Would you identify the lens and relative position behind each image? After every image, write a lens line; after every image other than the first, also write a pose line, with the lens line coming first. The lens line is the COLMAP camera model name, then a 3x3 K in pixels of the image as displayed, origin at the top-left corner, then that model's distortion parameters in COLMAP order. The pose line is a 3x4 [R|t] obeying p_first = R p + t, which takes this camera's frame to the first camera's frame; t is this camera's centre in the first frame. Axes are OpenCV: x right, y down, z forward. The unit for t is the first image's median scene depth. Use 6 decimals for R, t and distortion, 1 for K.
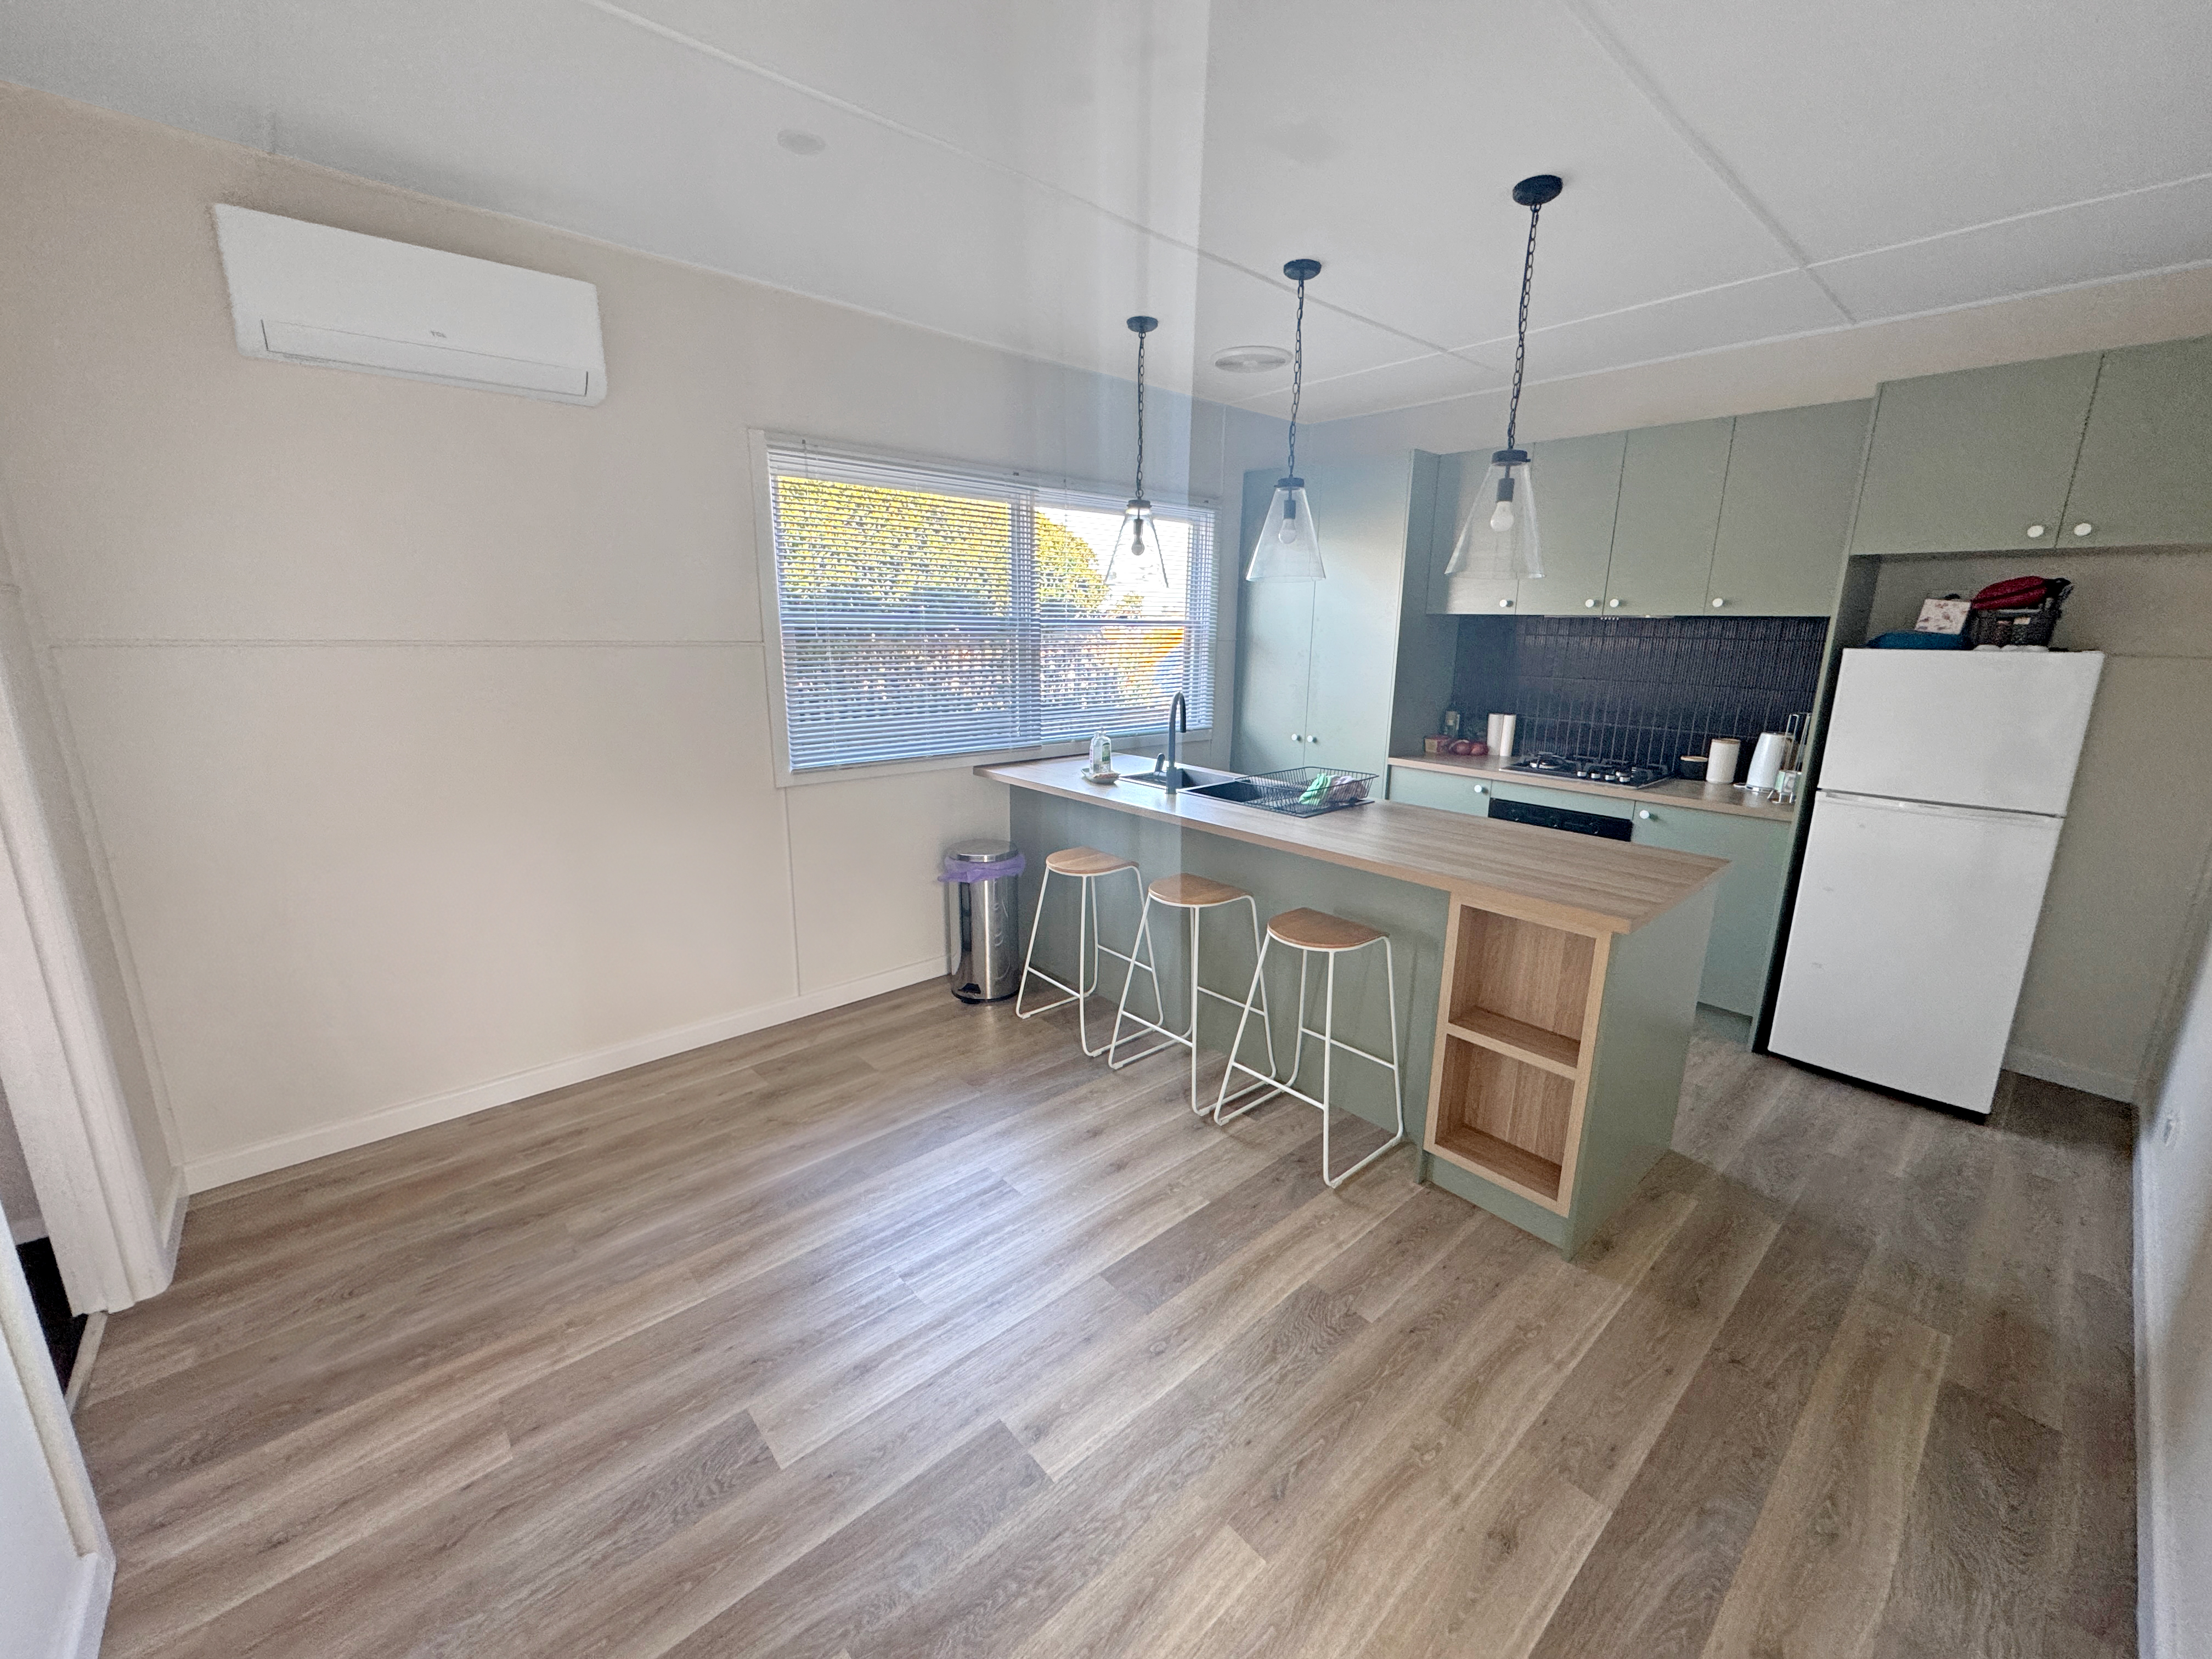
lens RADIAL K [[882.4, 0, 1097.0], [0, 882.4, 827.5], [0, 0, 1]] dist [-0.001411, -0.000037]
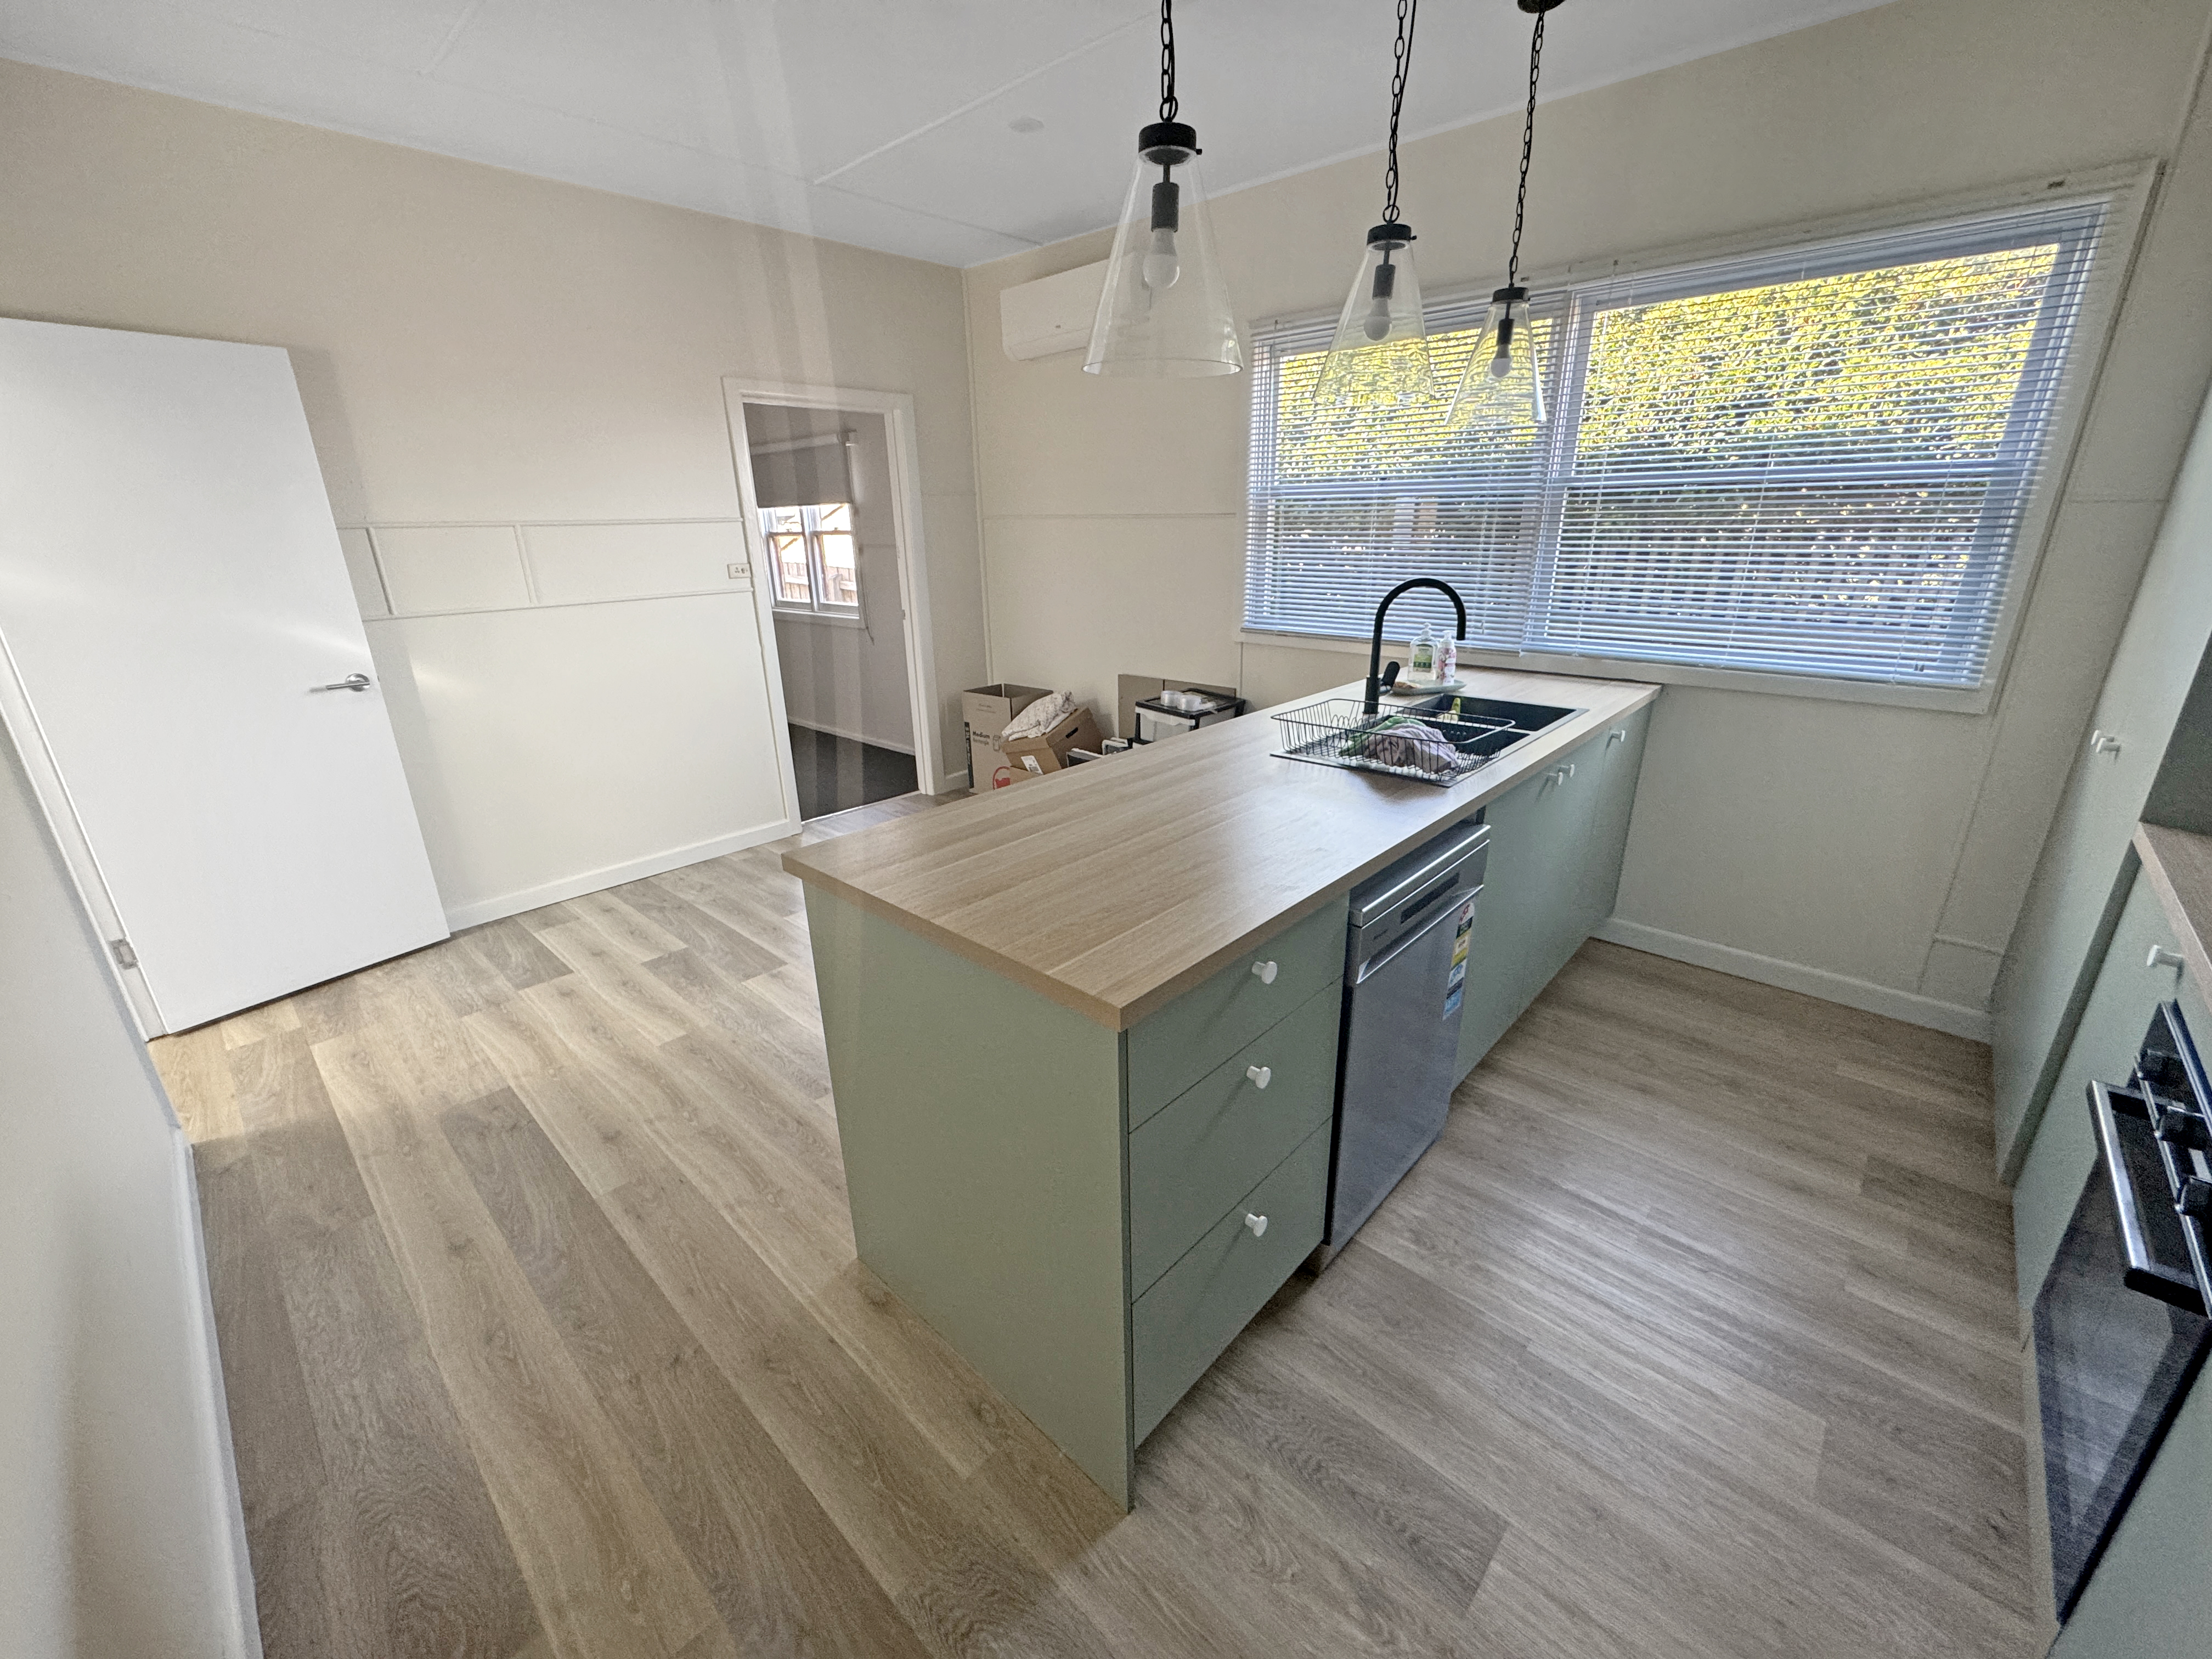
lens RADIAL K [[882.4, 0, 1102.2], [0, 882.4, 826.3], [0, 0, 1]] dist [-0.001411, -0.000037]
pose [[0.103796, 0.316410, -0.942927, 1.410293], [-0.214307, 0.932893, 0.289452, -0.209151], [0.971236, 0.172032, 0.164639, 1.174496]]
